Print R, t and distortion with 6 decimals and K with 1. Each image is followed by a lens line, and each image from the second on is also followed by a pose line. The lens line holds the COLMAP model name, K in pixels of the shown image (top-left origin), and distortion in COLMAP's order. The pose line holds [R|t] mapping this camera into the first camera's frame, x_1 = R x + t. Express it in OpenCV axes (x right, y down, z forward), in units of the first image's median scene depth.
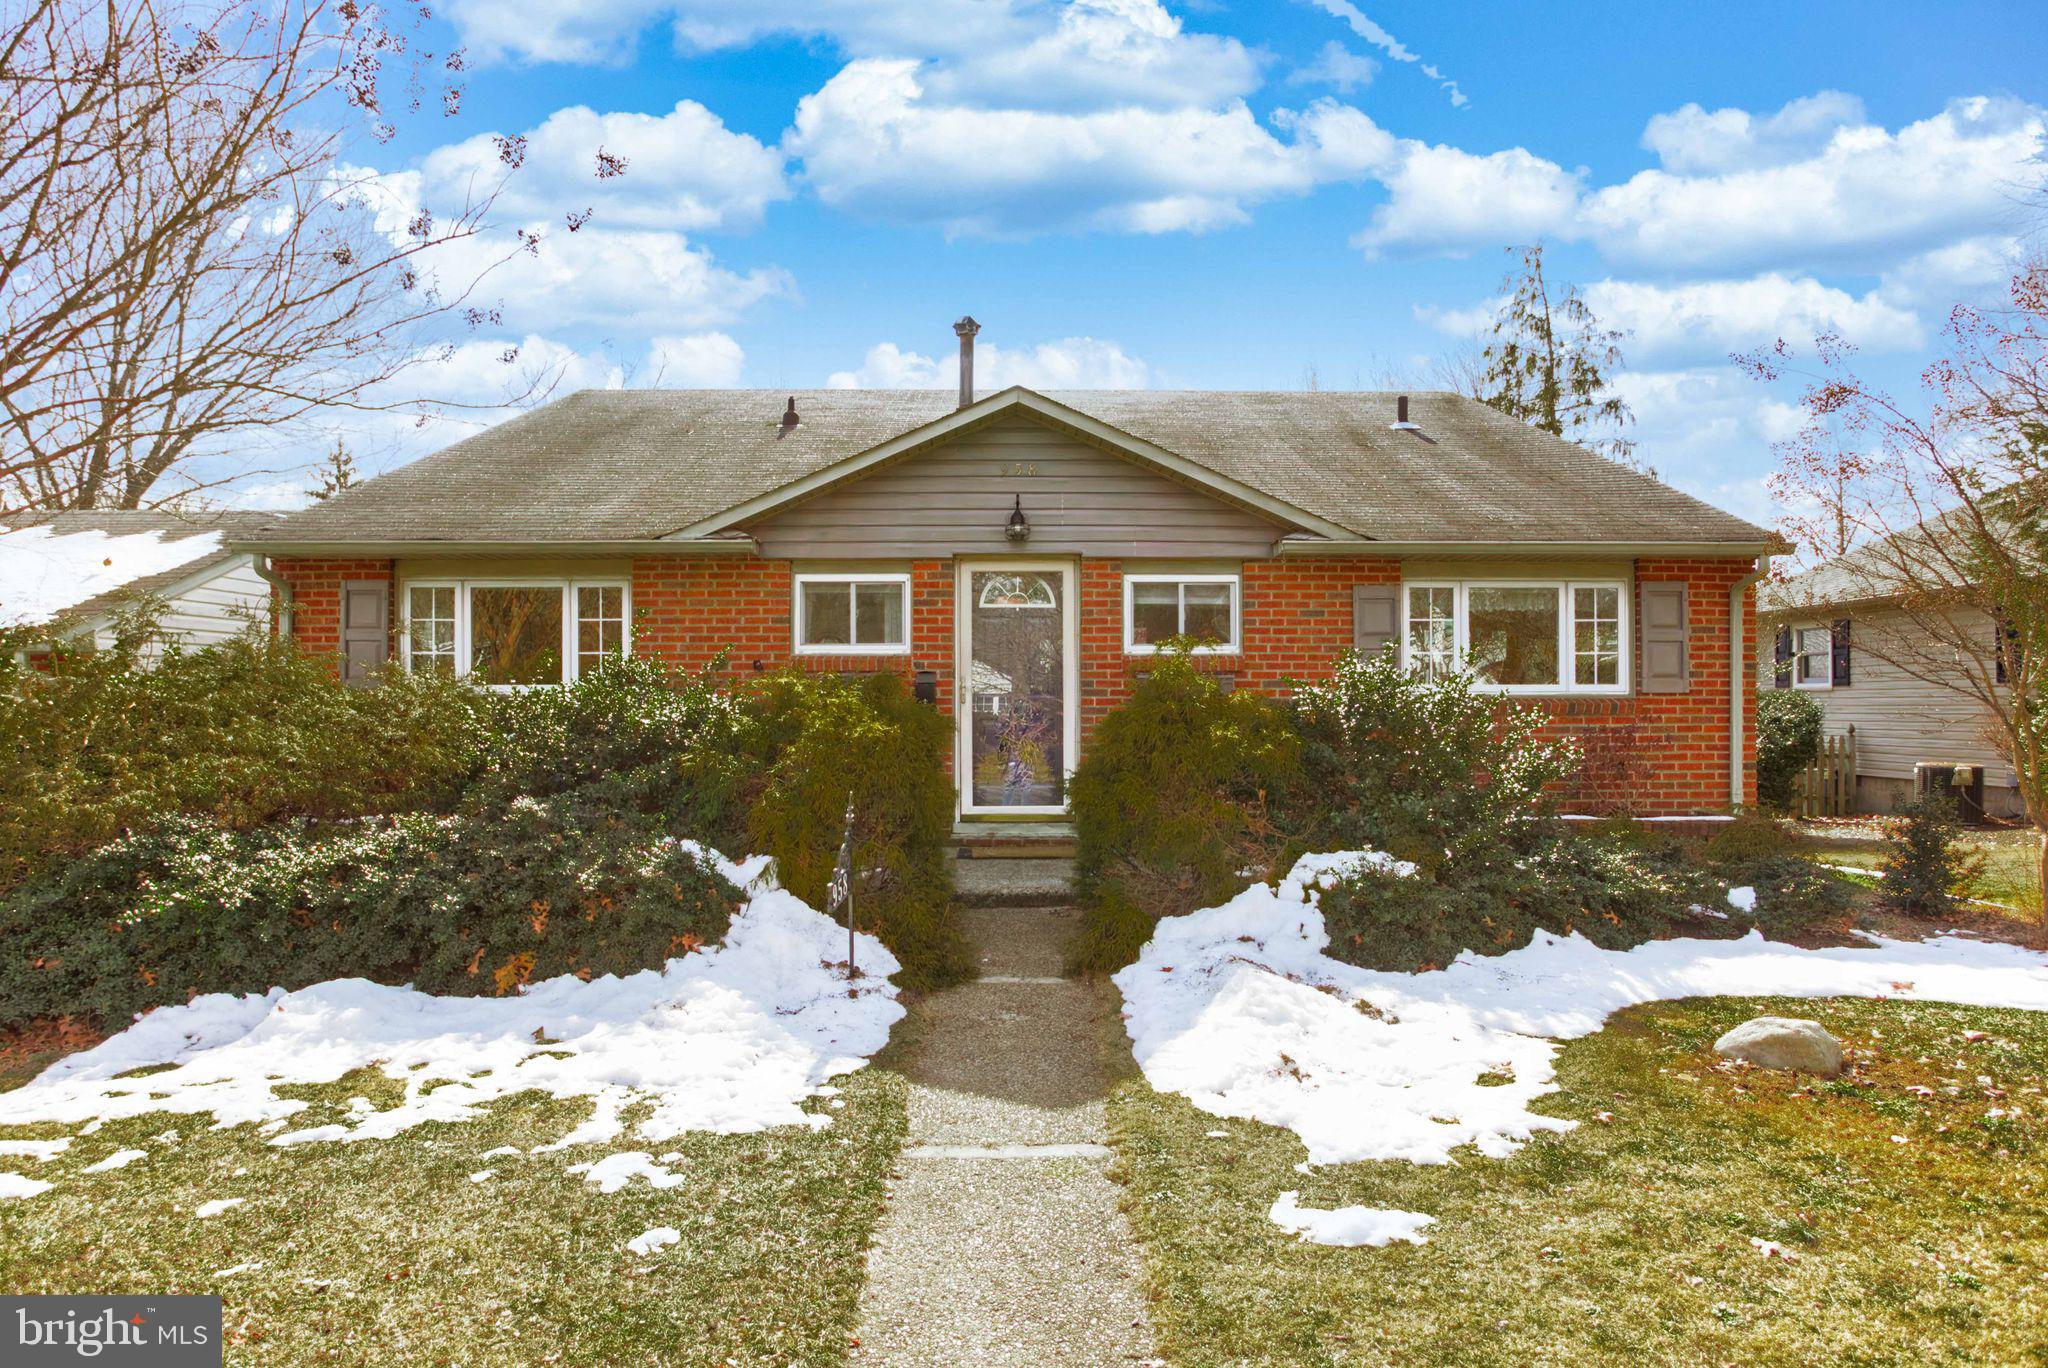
lens RADIAL K [[1251.9, 0, 1024.0], [0, 1251.9, 684.0], [0, 0, 1]] dist [-0.001567, -0.000032]
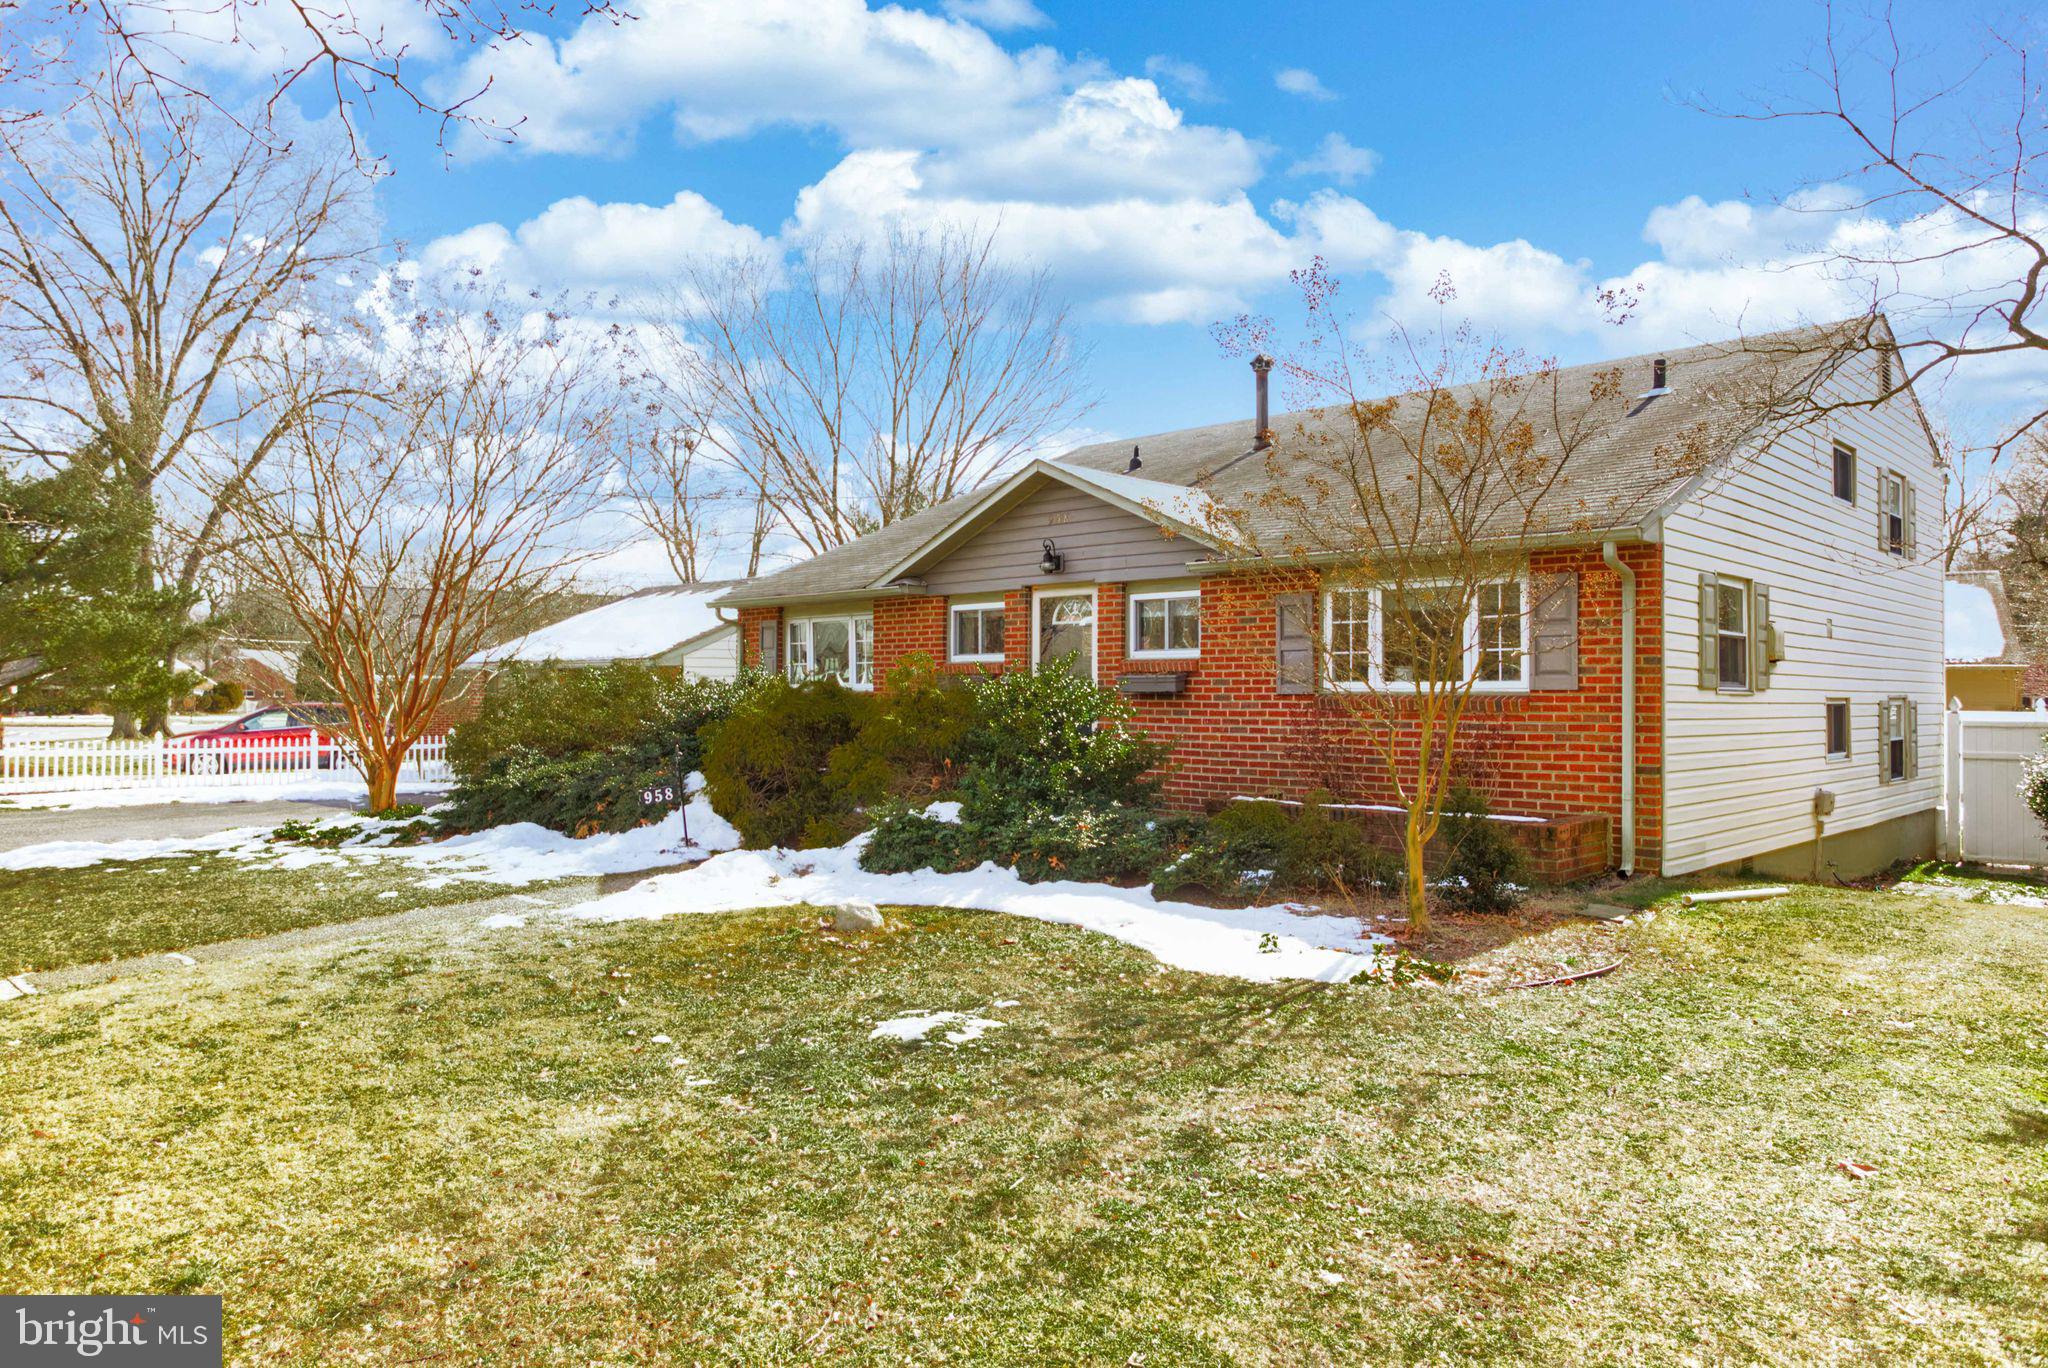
lens RADIAL K [[1411.7, 0, 1024.0], [0, 1411.7, 684.0], [0, 0, 1]] dist [0.005597, 0.000568]
pose [[0.686541, -0.003183, -0.727084, 1.018327], [0.003917, 0.999992, -0.000679, 0.001786], [0.727080, -0.002382, 0.686548, -0.036398]]
